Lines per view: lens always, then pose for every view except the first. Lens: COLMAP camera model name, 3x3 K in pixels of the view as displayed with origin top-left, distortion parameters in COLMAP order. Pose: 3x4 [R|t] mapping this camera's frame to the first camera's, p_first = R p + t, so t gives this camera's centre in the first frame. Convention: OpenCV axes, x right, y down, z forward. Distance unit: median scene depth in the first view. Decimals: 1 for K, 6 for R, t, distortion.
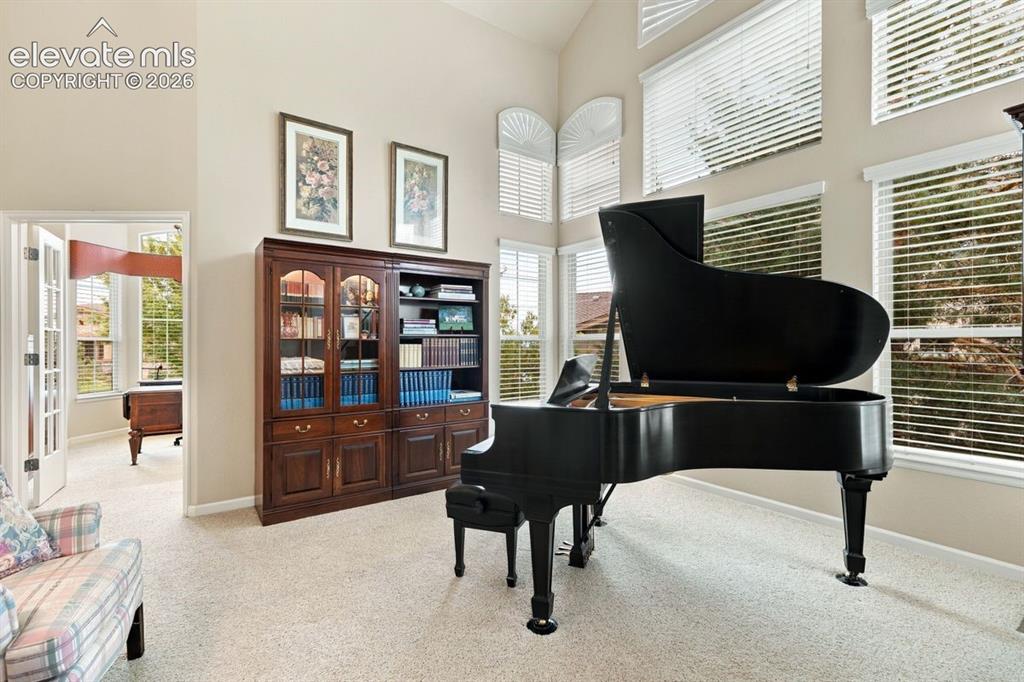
lens RADIAL K [[462.3, 0, 511.8], [0, 462.3, 347.4], [0, 0, 1]] dist [0.004821, 0.002183]
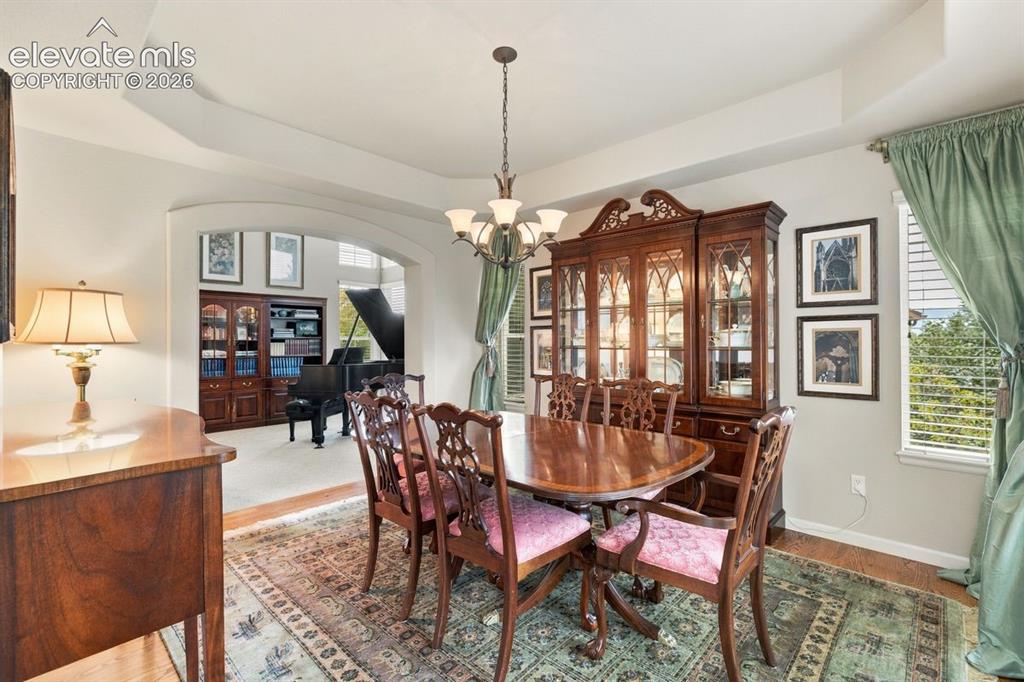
lens RADIAL K [[462.3, 0, 518.3], [0, 462.3, 339.4], [0, 0, 1]] dist [0.004821, 0.002183]
pose [[0.978673, 0.002388, 0.205409, 0.346498], [-0.000834, 0.999970, -0.007655, -0.006950], [-0.205421, 0.007320, 0.978646, -1.017965]]
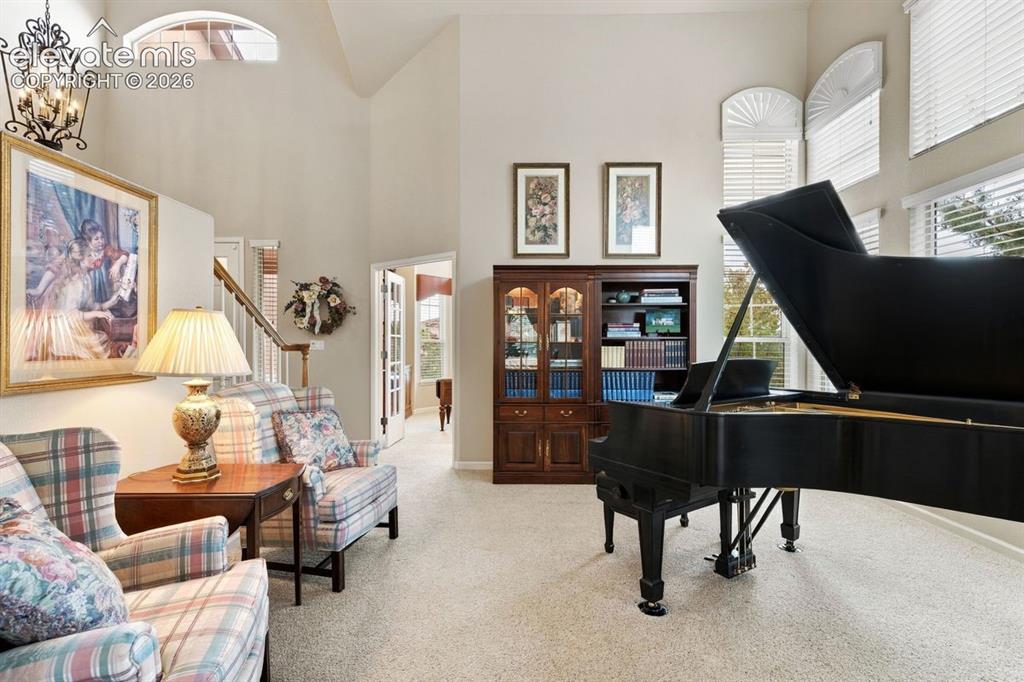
lens RADIAL K [[462.3, 0, 503.8], [0, 462.3, 350.8], [0, 0, 1]] dist [0.004821, 0.002183]
pose [[0.809363, 0.009671, -0.587230, 0.219828], [-0.006535, 0.999951, 0.007462, -0.003053], [0.587273, -0.002202, 0.809386, -0.040416]]
